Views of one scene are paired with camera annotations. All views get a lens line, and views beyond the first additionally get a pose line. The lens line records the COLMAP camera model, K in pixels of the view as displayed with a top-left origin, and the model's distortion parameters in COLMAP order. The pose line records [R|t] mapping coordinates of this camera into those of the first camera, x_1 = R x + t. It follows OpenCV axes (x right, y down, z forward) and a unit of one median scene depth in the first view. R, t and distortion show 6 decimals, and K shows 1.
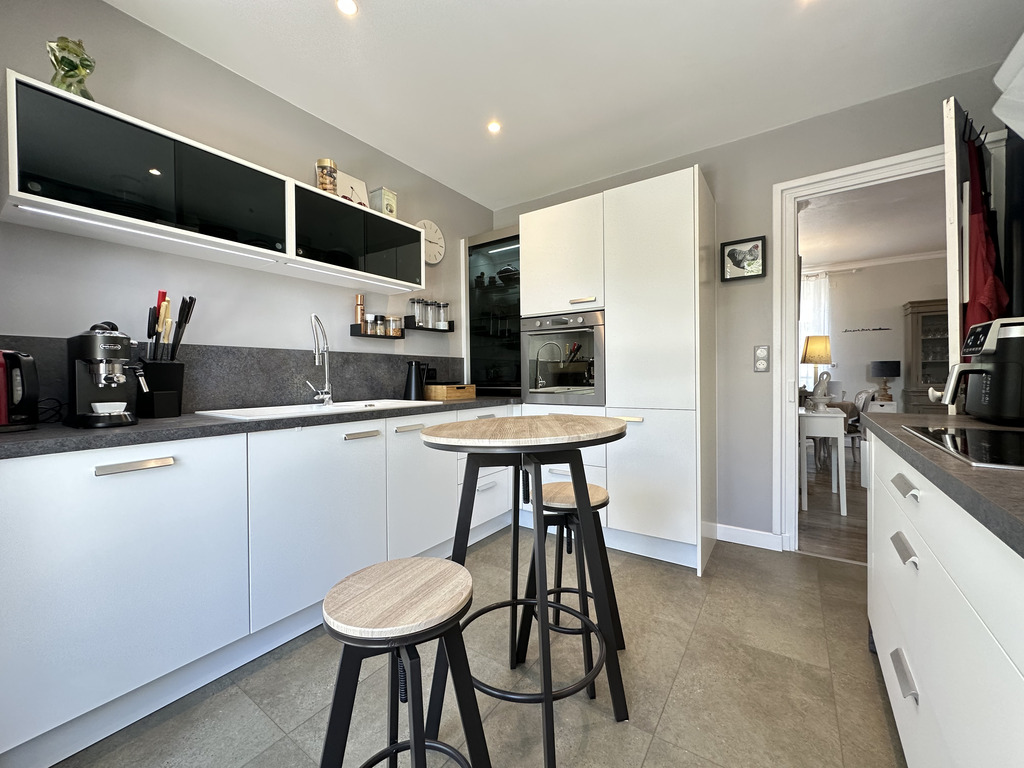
lens RADIAL K [[409.6, 0, 513.5], [0, 409.6, 382.1], [0, 0, 1]] dist [-0.004280, 0.000625]
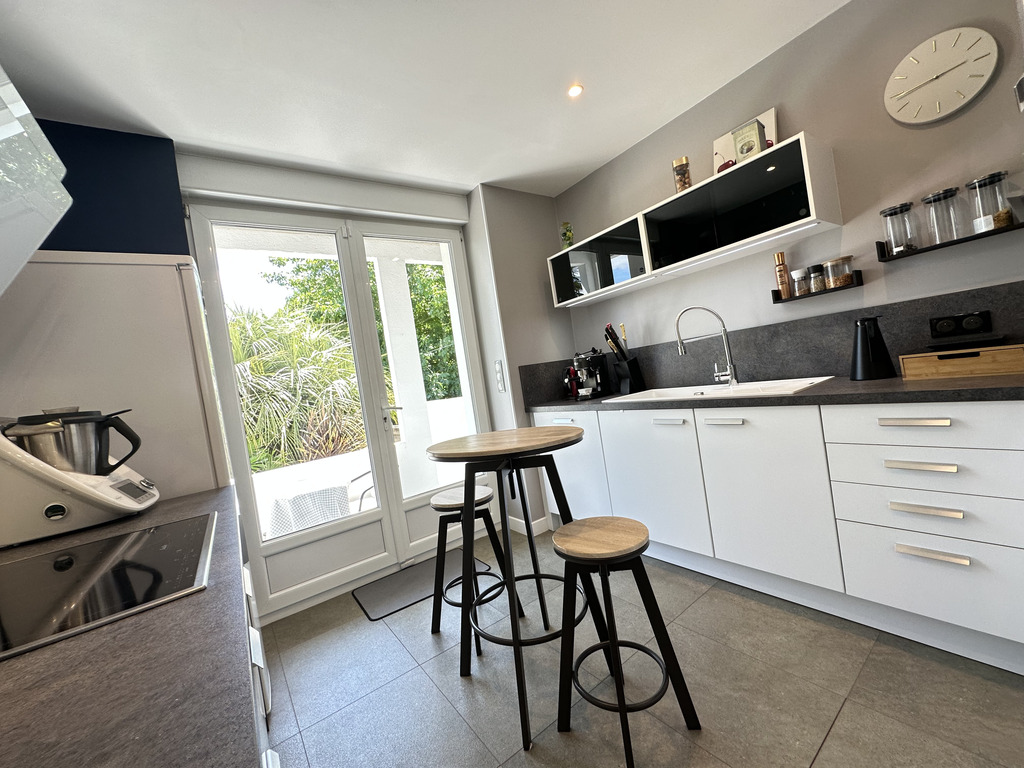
lens RADIAL K [[409.6, 0, 511.5], [0, 409.6, 384.0], [0, 0, 1]] dist [-0.004280, 0.000625]
pose [[-0.330293, 0.073932, -0.940978, 0.640223], [0.138135, 0.989980, 0.029295, -0.050486], [0.933716, -0.120306, -0.337196, 0.779420]]
